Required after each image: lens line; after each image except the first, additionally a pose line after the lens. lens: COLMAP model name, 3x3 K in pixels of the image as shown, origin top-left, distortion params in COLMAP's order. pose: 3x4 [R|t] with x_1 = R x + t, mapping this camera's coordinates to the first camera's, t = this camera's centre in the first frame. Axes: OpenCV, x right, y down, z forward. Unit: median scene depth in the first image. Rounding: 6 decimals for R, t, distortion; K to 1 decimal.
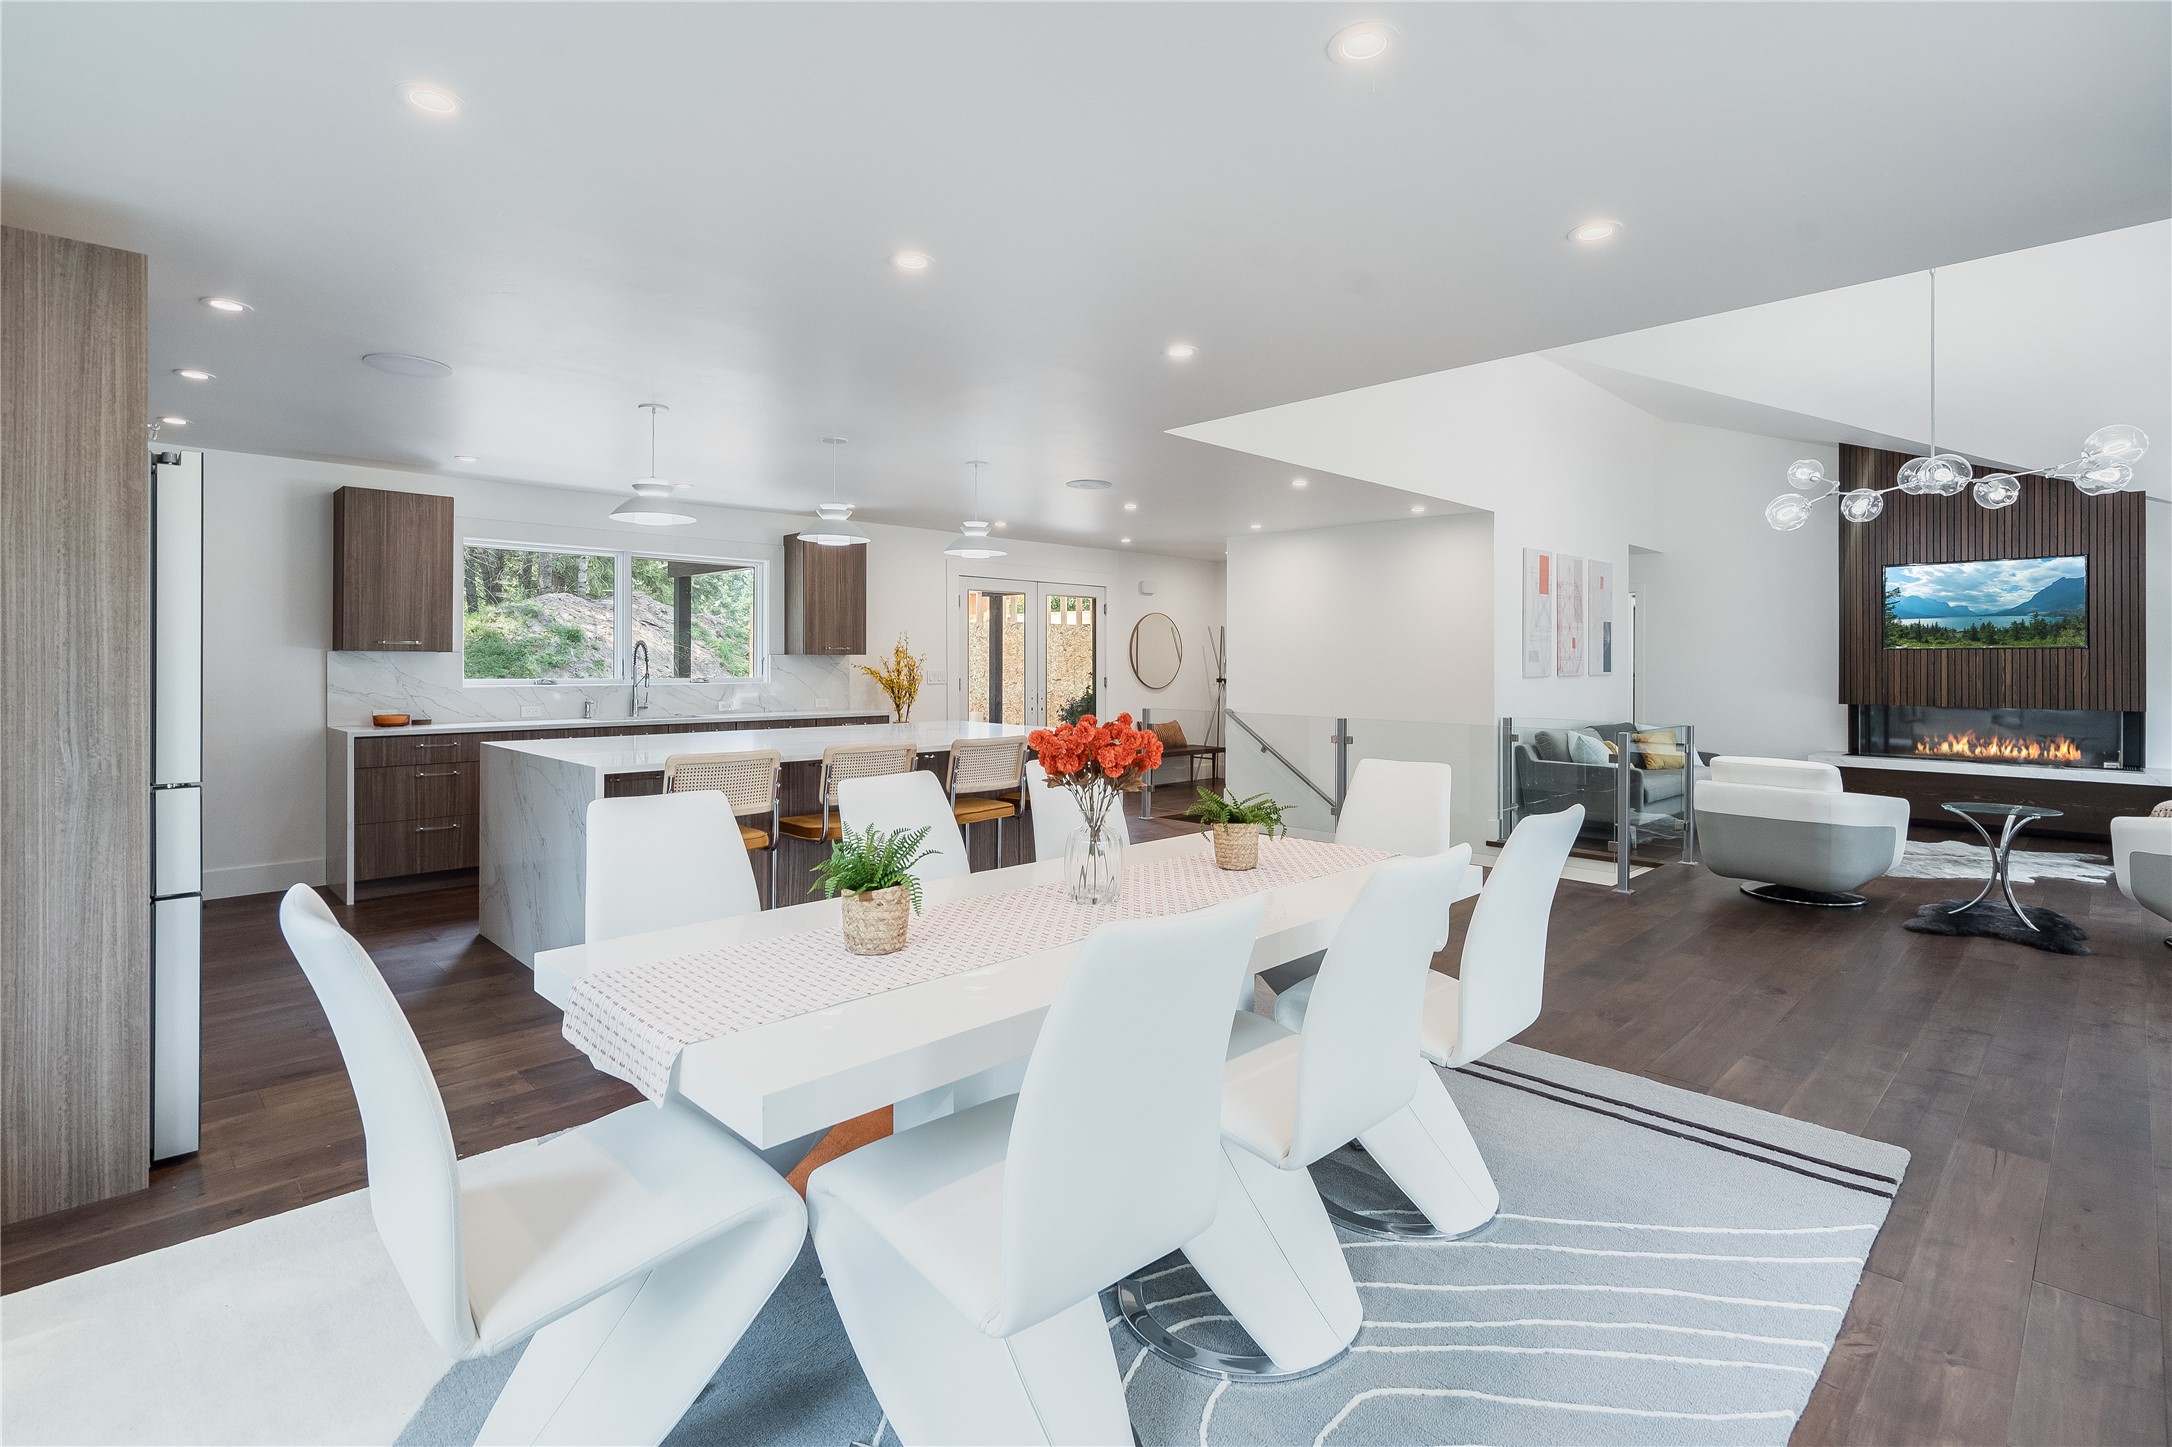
lens RADIAL K [[1010.0, 0, 1095.1], [0, 1010.0, 667.3], [0, 0, 1]] dist [-0.001081, 0.002189]
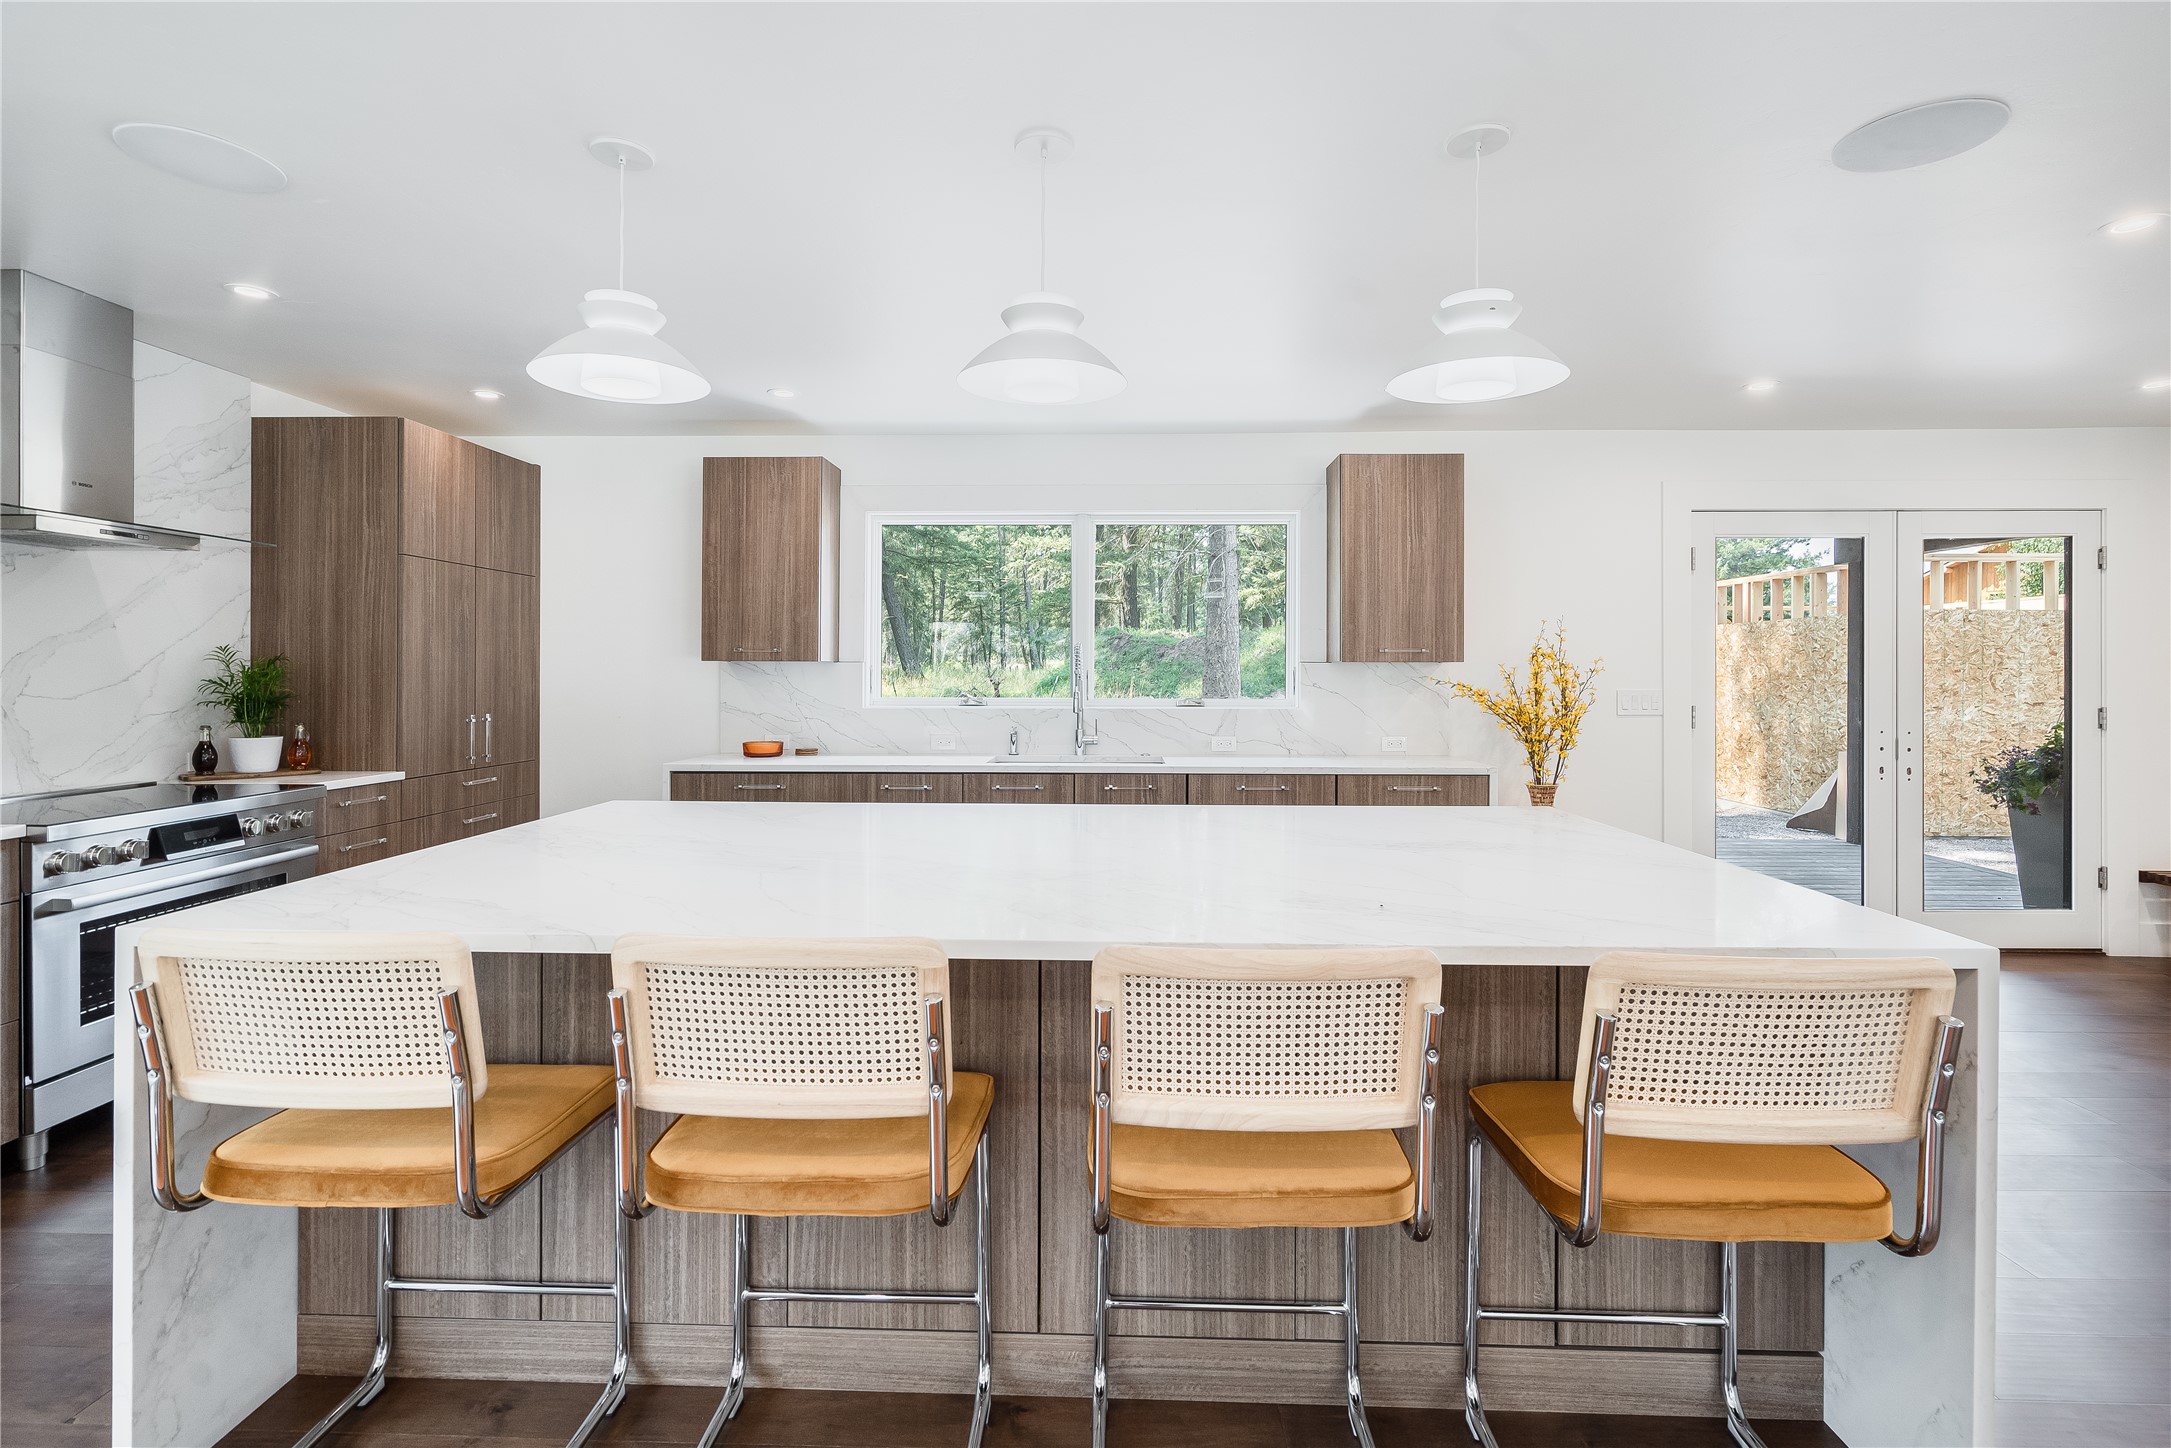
lens RADIAL K [[1009.5, 0, 1071.9], [0, 1009.5, 691.3], [0, 0, 1]] dist [-0.001081, 0.002189]
pose [[0.681810, 0.012776, -0.731418, 0.034613], [-0.003869, 0.999896, 0.013859, -0.003118], [0.731519, -0.006619, 0.681789, 0.479538]]
